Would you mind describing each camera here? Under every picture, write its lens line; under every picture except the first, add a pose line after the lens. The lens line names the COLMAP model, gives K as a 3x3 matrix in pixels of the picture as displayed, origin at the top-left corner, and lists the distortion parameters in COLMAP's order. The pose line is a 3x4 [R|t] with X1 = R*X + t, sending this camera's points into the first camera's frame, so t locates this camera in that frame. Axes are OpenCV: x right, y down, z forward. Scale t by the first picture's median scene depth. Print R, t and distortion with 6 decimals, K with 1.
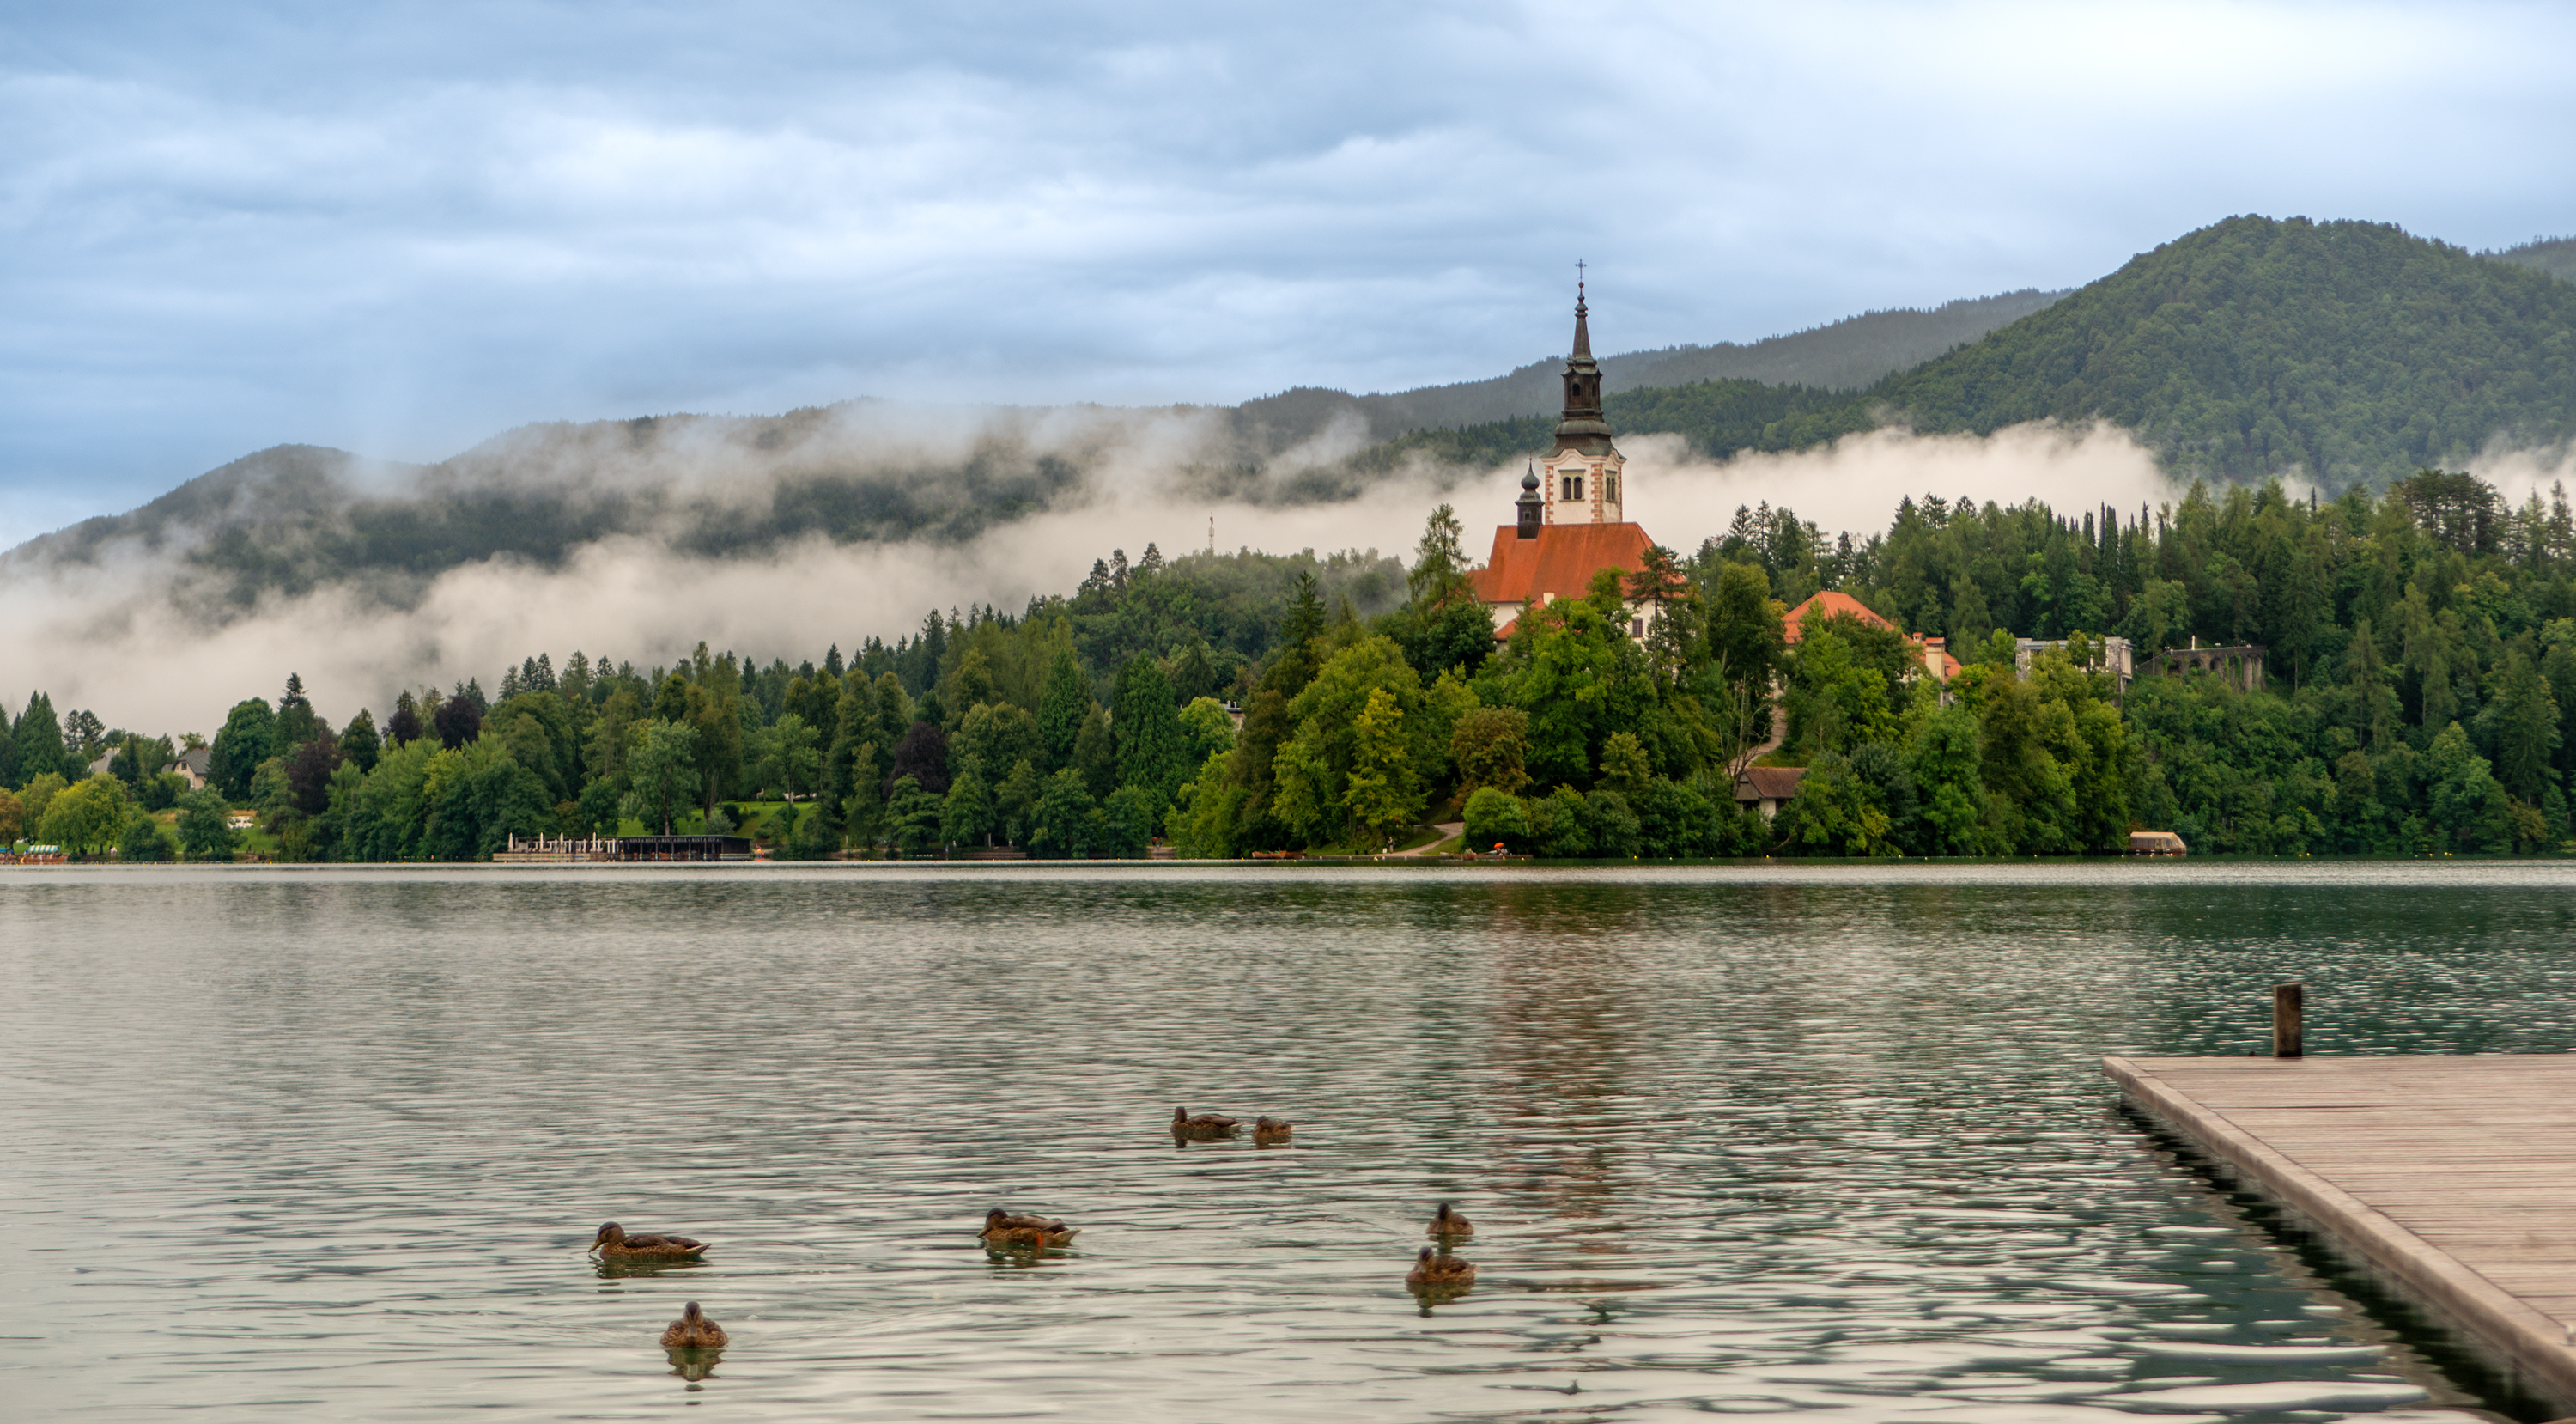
lens RADIAL K [[5960.1, 0, 1288.0], [0, 5960.1, 712.0], [0, 0, 1]] dist [-0.181810, 0.495899]
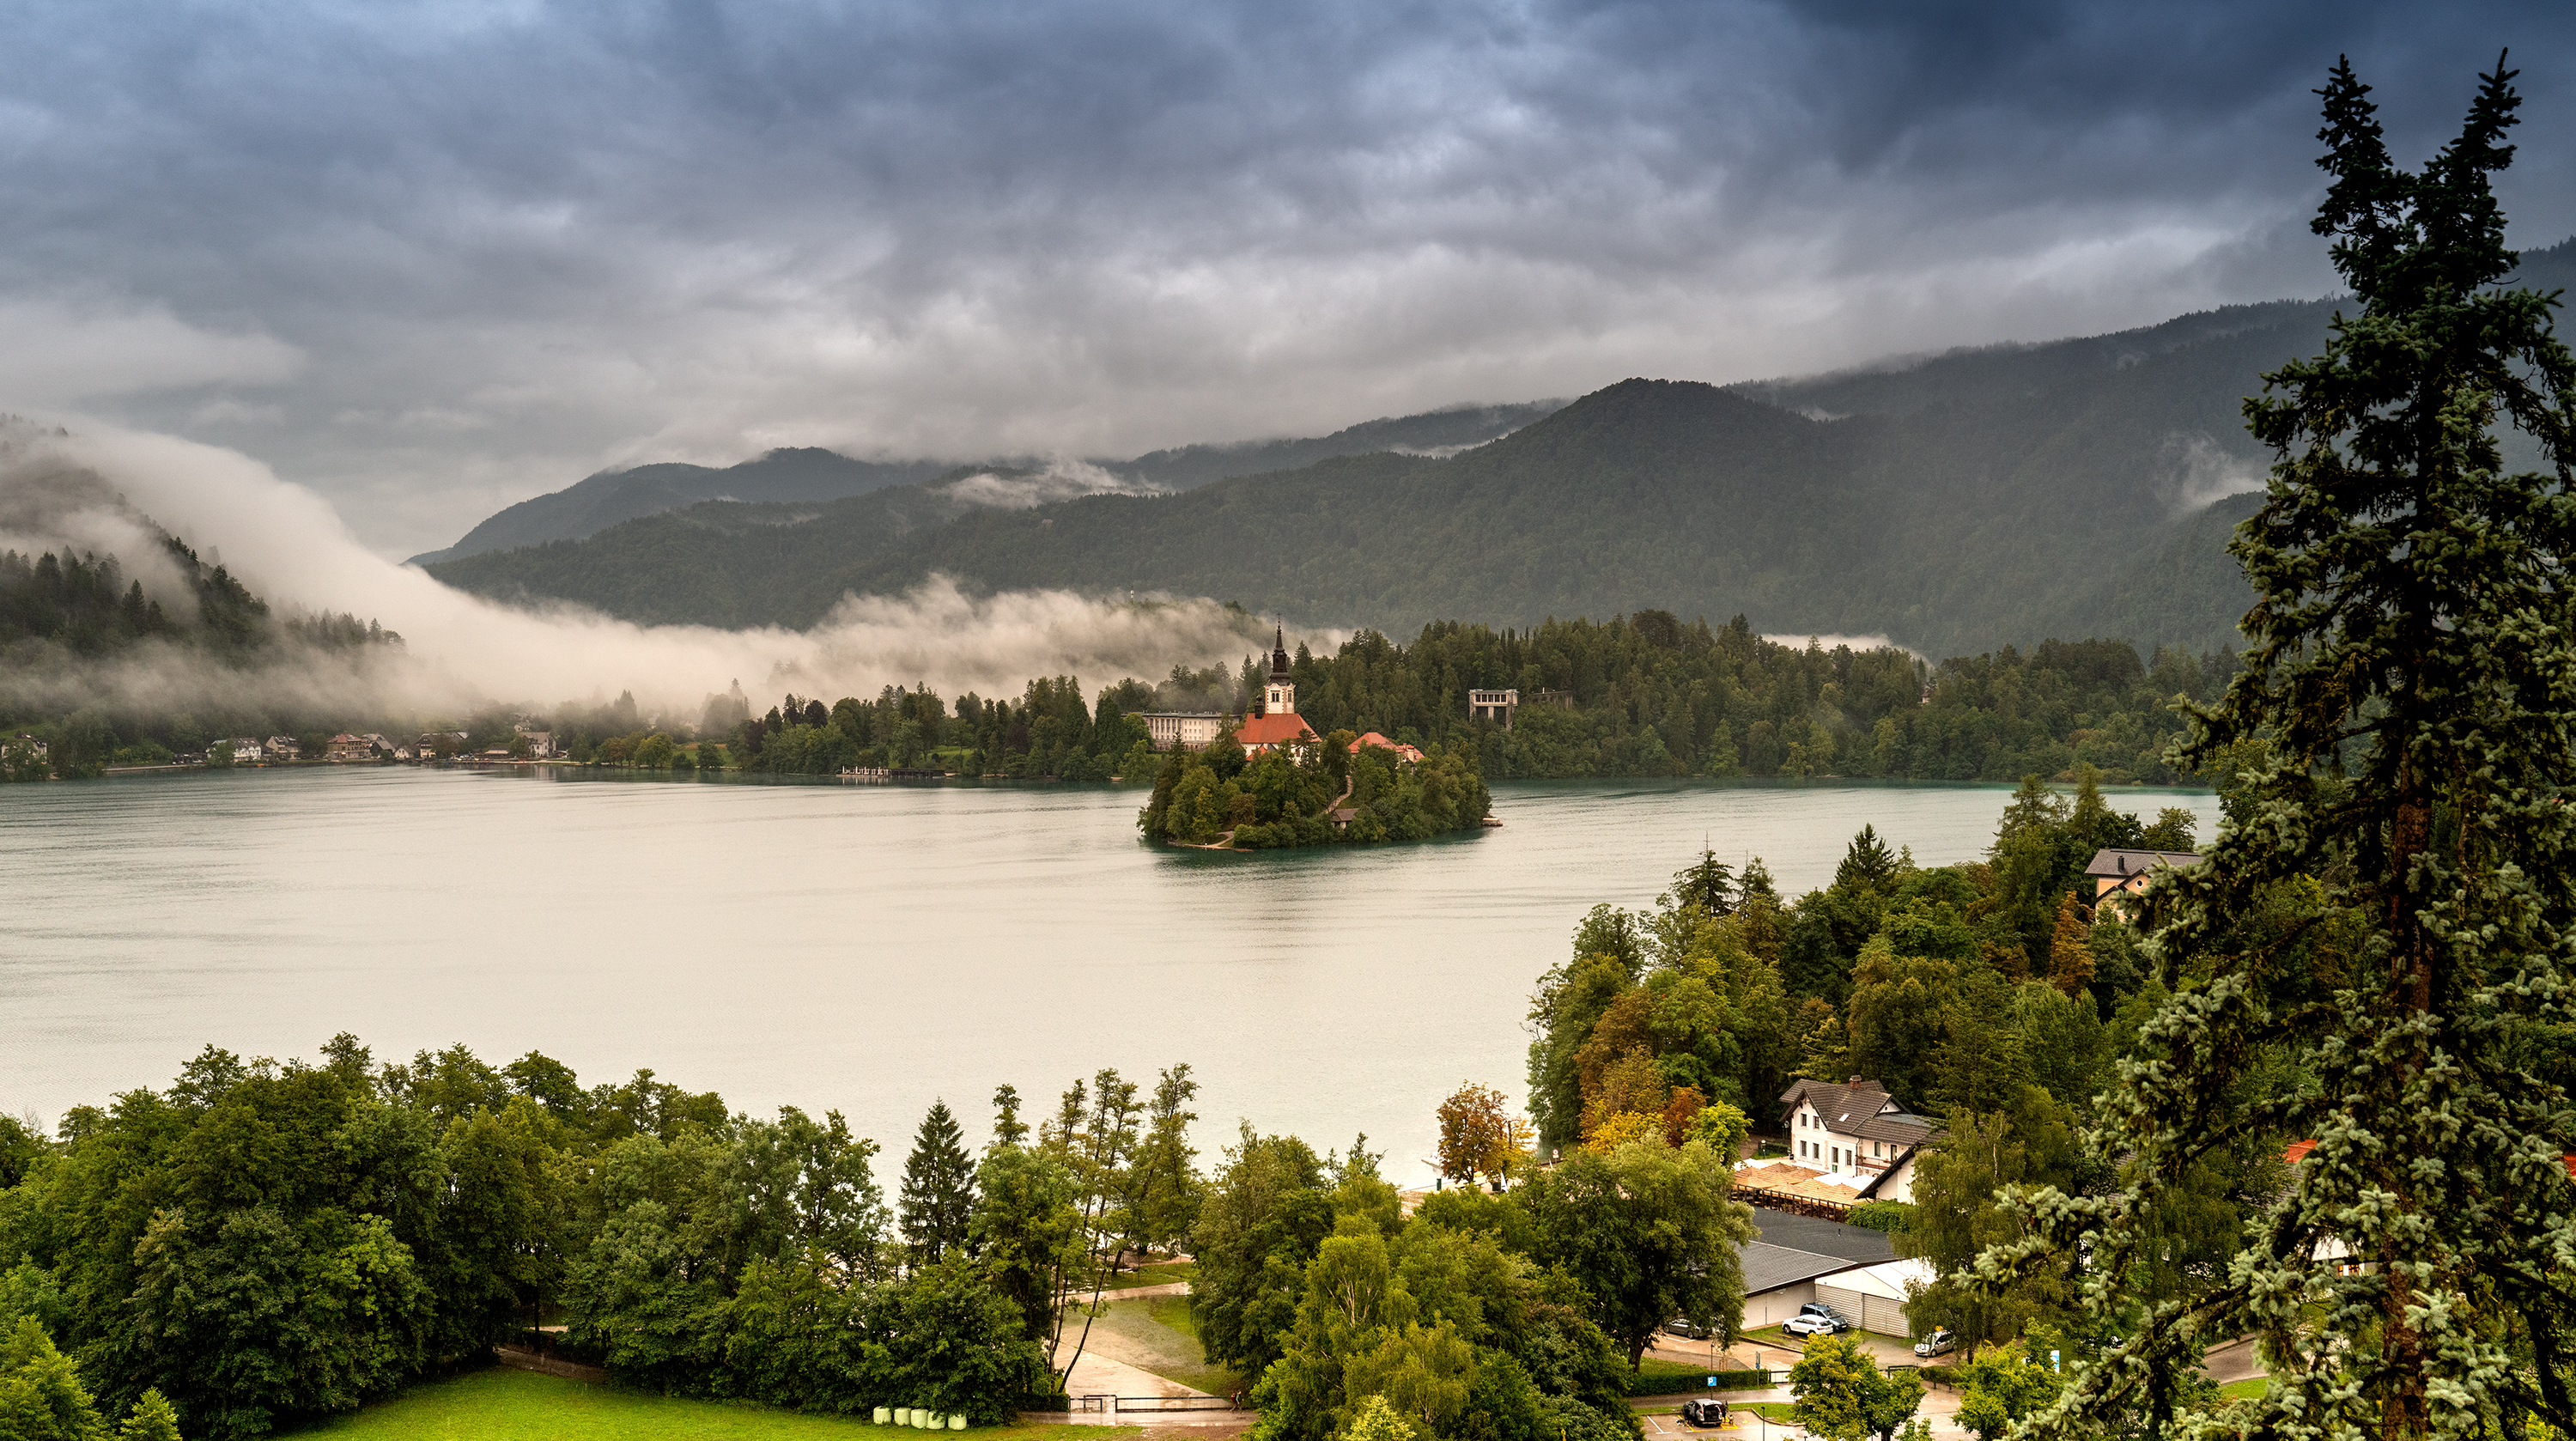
lens RADIAL K [[3061.4, 0, 1293.1], [0, 3061.4, 682.9], [0, 0, 1]] dist [-0.105615, 0.332172]
pose [[0.999097, 0.001680, 0.042443, -0.002308], [-0.002944, 0.999554, 0.029727, -0.052433], [-0.042374, -0.029825, 0.998657, -0.245276]]
